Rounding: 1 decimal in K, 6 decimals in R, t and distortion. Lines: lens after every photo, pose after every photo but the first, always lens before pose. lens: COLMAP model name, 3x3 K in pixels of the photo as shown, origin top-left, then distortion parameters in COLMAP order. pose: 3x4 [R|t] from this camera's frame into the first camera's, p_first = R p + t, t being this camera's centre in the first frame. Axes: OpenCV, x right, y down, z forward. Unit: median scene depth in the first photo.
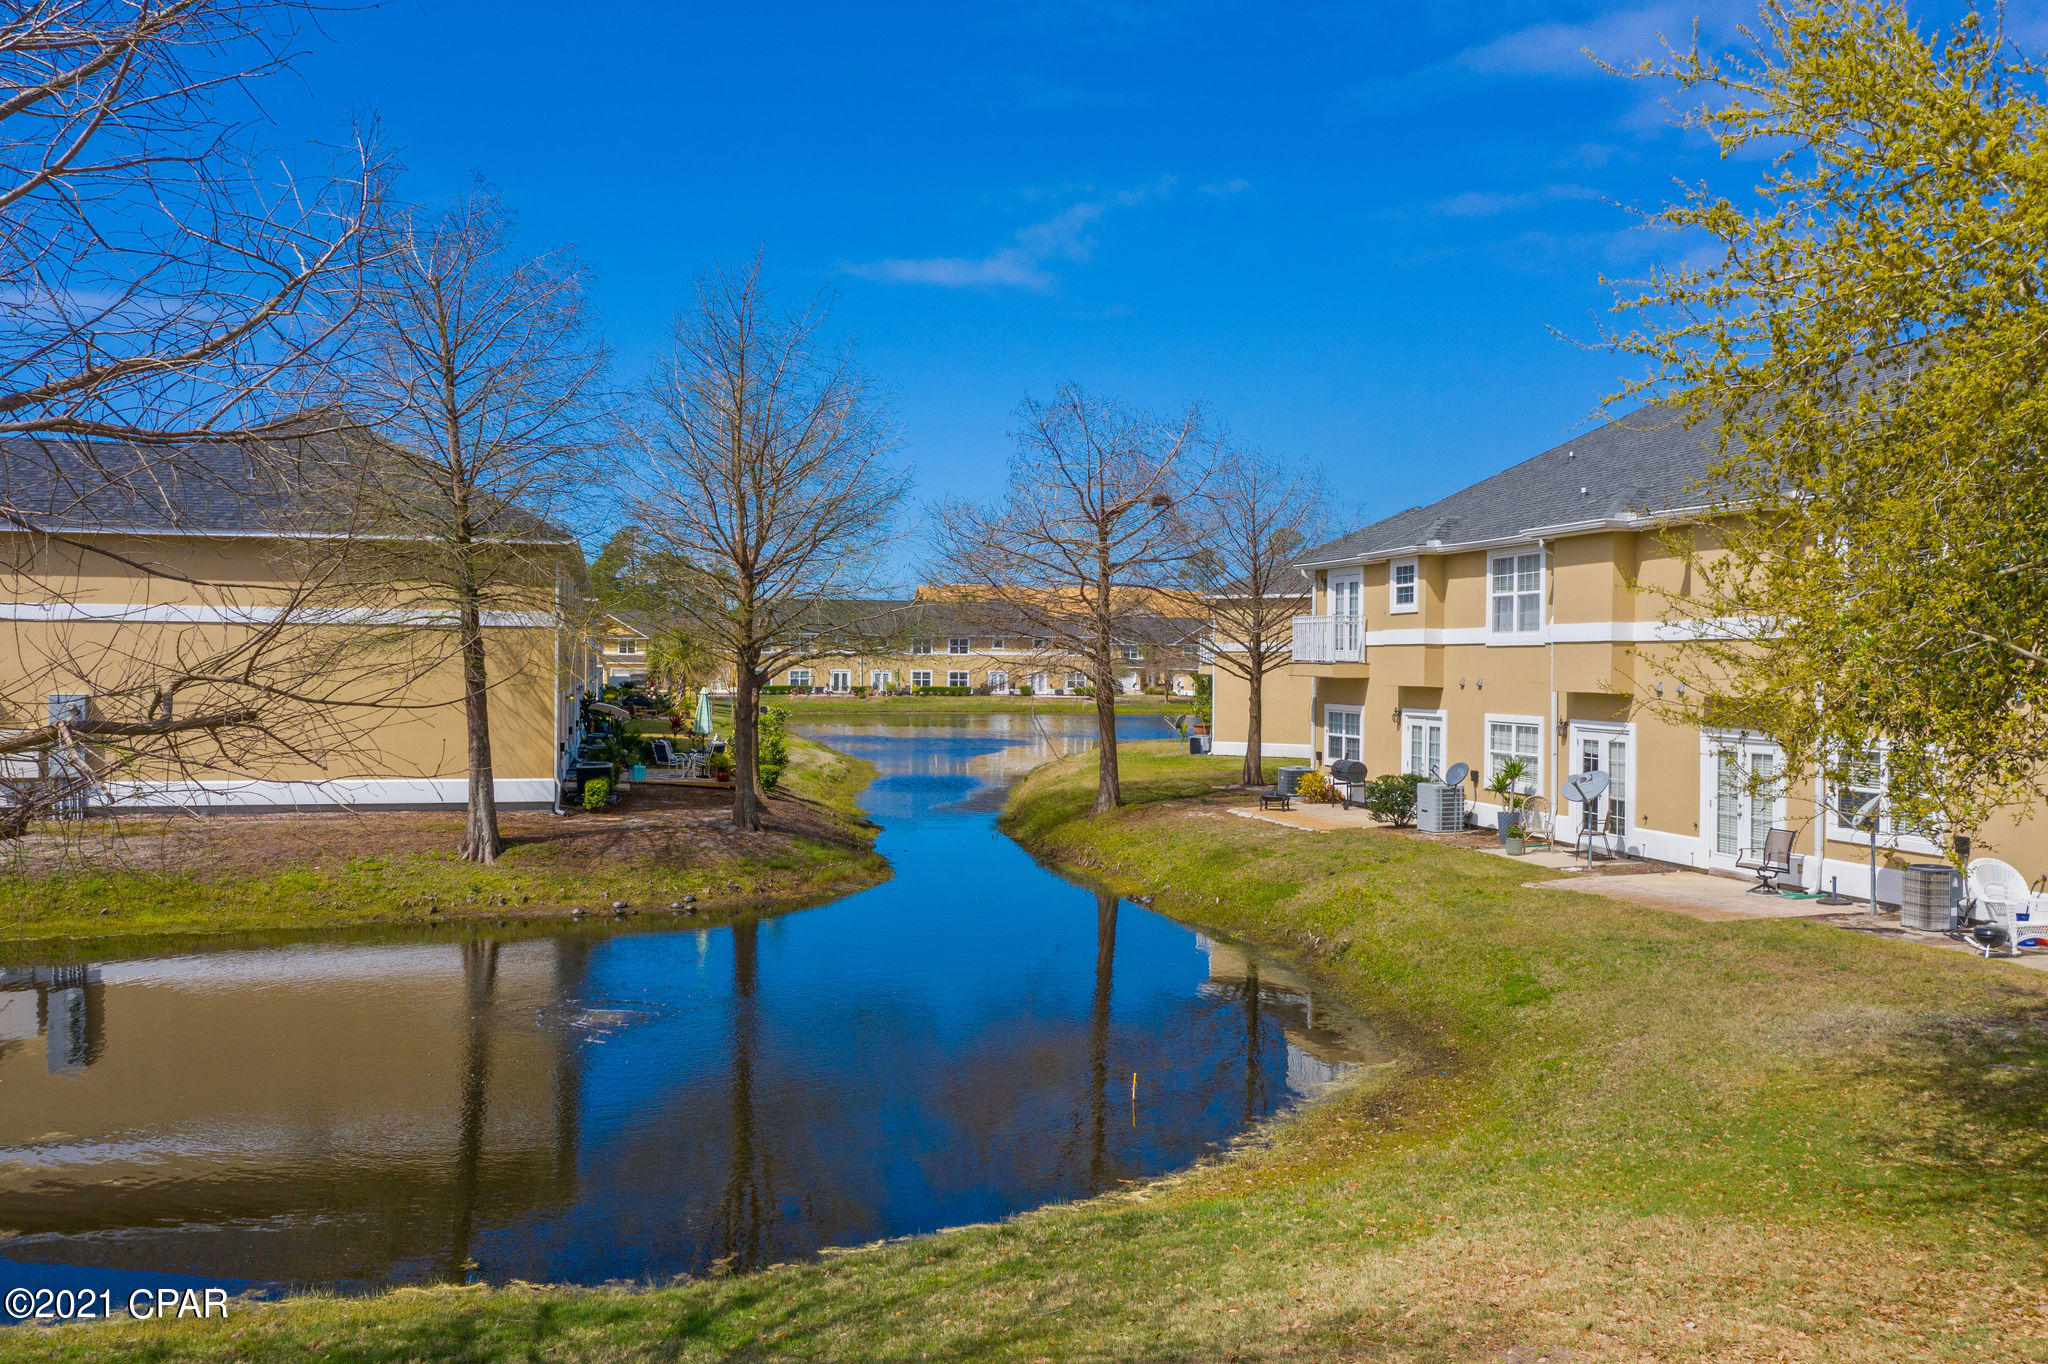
lens RADIAL K [[1203.4, 0, 1034.1], [0, 1203.4, 696.2], [0, 0, 1]] dist [0.017047, 0.000057]
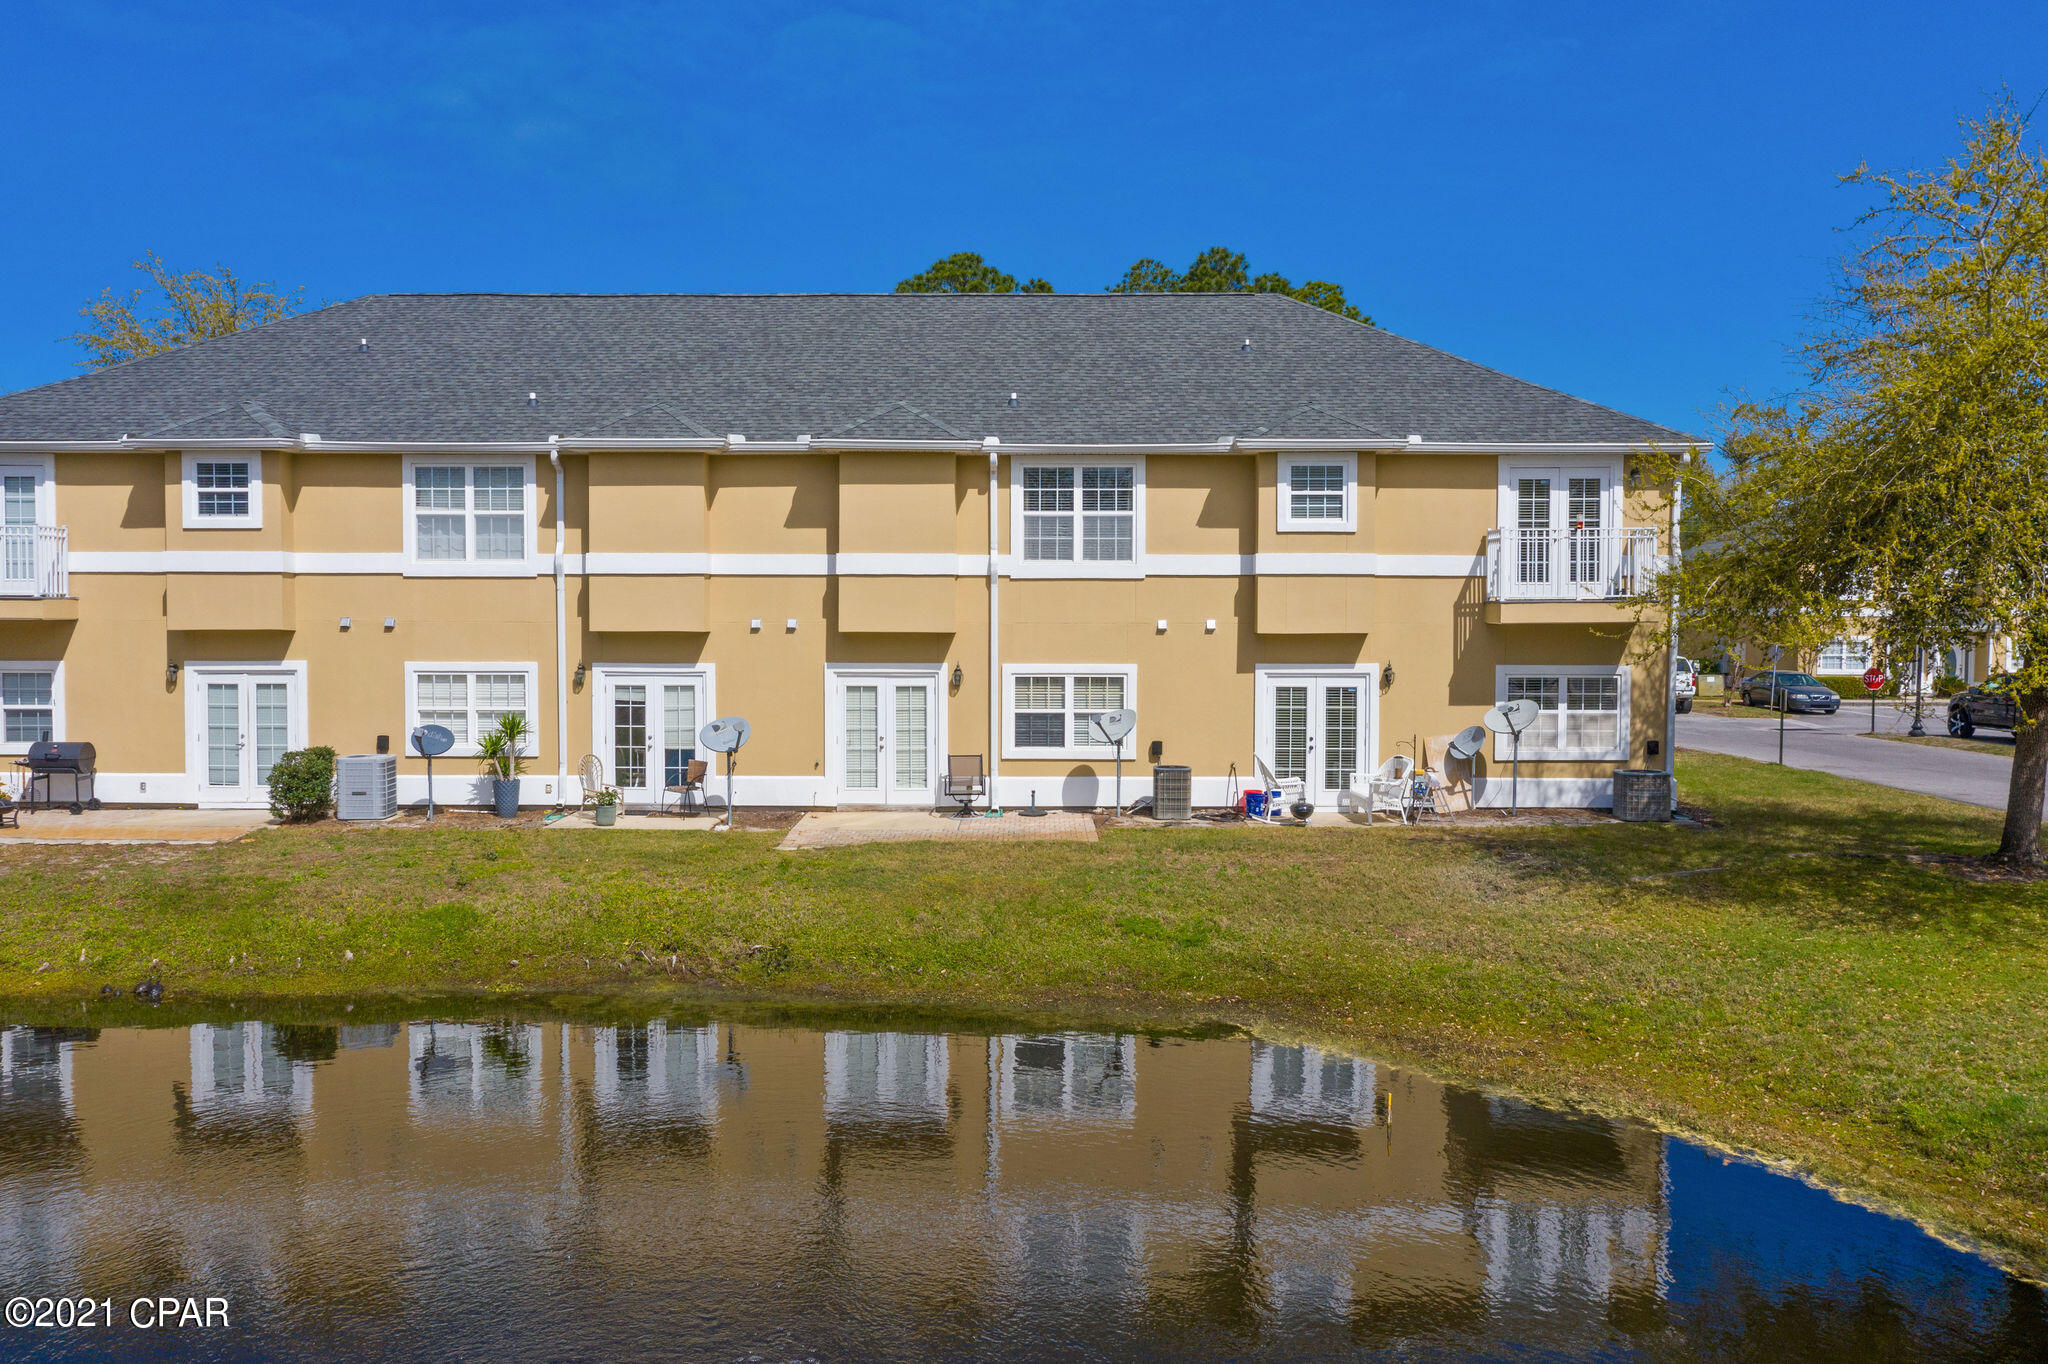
lens RADIAL K [[1072.7, 0, 1023.8], [0, 1072.7, 632.0], [0, 0, 1]] dist [-0.002123, 0.000364]
pose [[0.351383, -0.033686, 0.935626, -0.143369], [0.027413, 0.999294, 0.025683, -0.012302], [-0.935830, 0.016624, 0.352058, 0.382180]]
